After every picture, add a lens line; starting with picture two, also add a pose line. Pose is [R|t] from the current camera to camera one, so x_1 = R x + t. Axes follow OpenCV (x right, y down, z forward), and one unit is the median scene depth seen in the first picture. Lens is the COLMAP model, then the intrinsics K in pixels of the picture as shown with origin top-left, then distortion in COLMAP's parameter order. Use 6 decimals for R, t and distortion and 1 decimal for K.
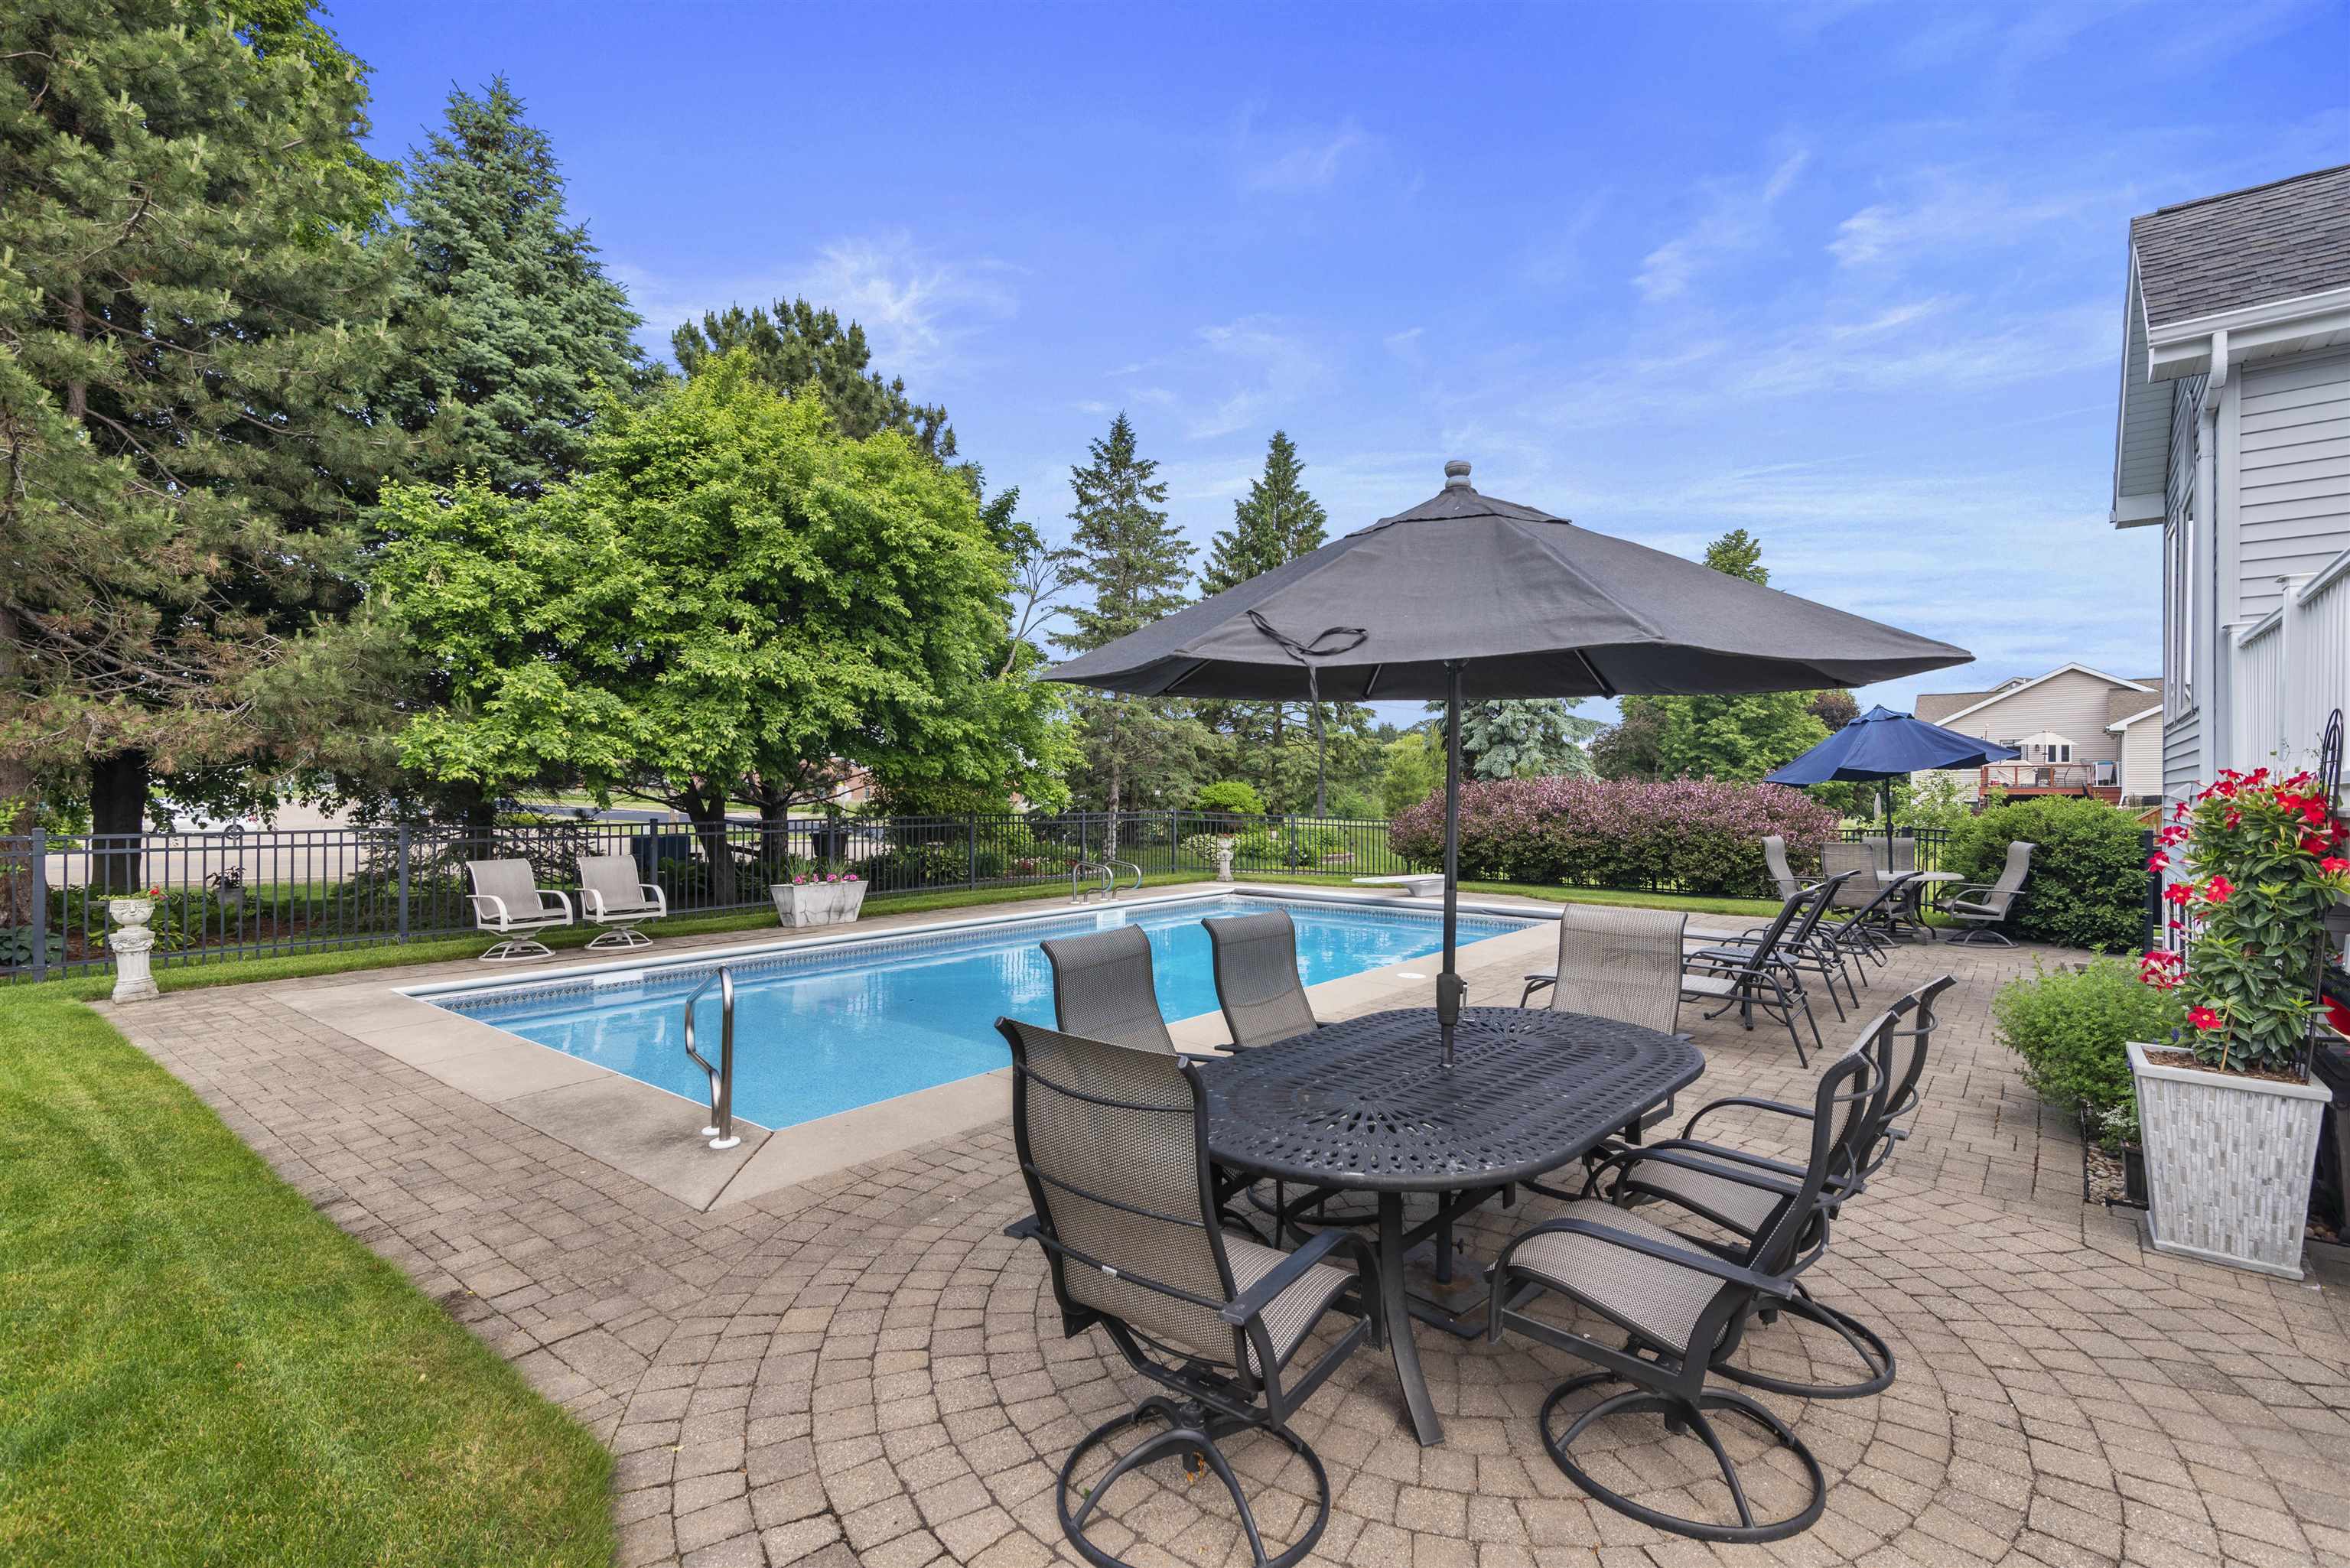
lens RADIAL K [[1091.1, 0, 1174.8], [0, 1091.1, 792.7], [0, 0, 1]] dist [0.005257, 0.001574]
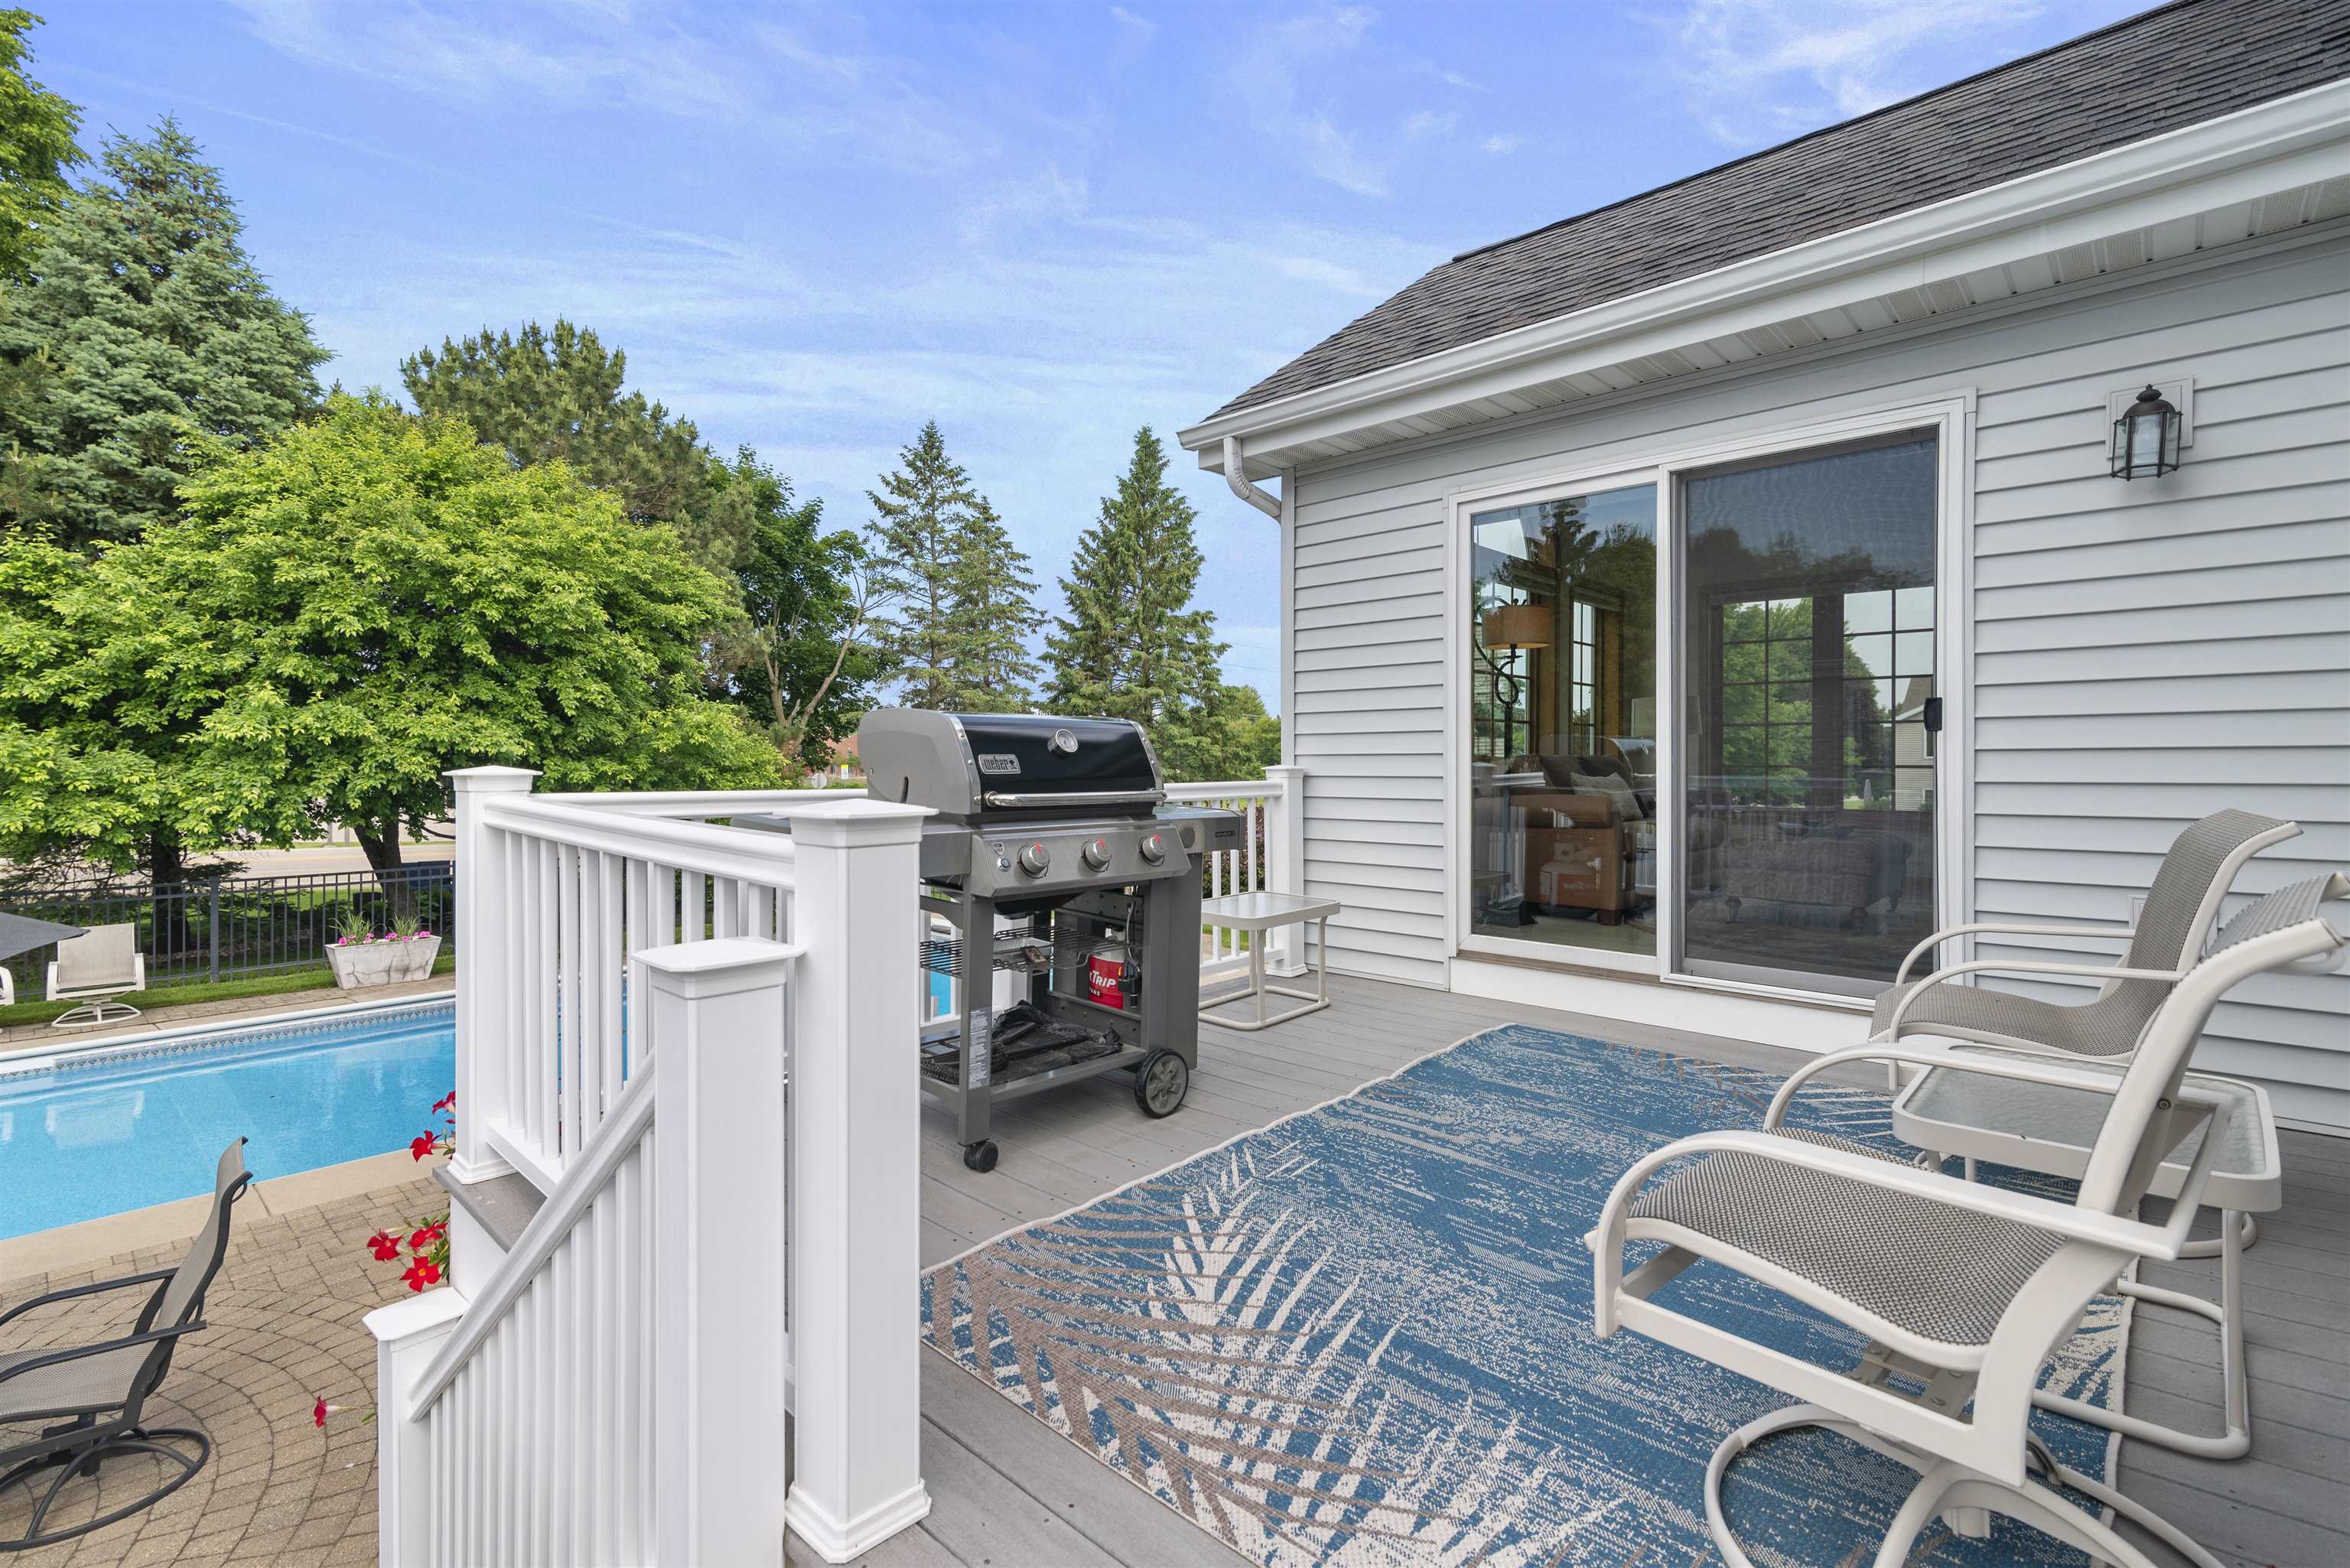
lens RADIAL K [[1091.1, 0, 1172.5], [0, 1091.1, 764.0], [0, 0, 1]] dist [0.005257, 0.001574]
pose [[0.998353, -0.004170, -0.057226, 0.416798], [0.004162, 0.999991, -0.000256, -0.069246], [0.057227, 0.000018, 0.998361, 0.059058]]
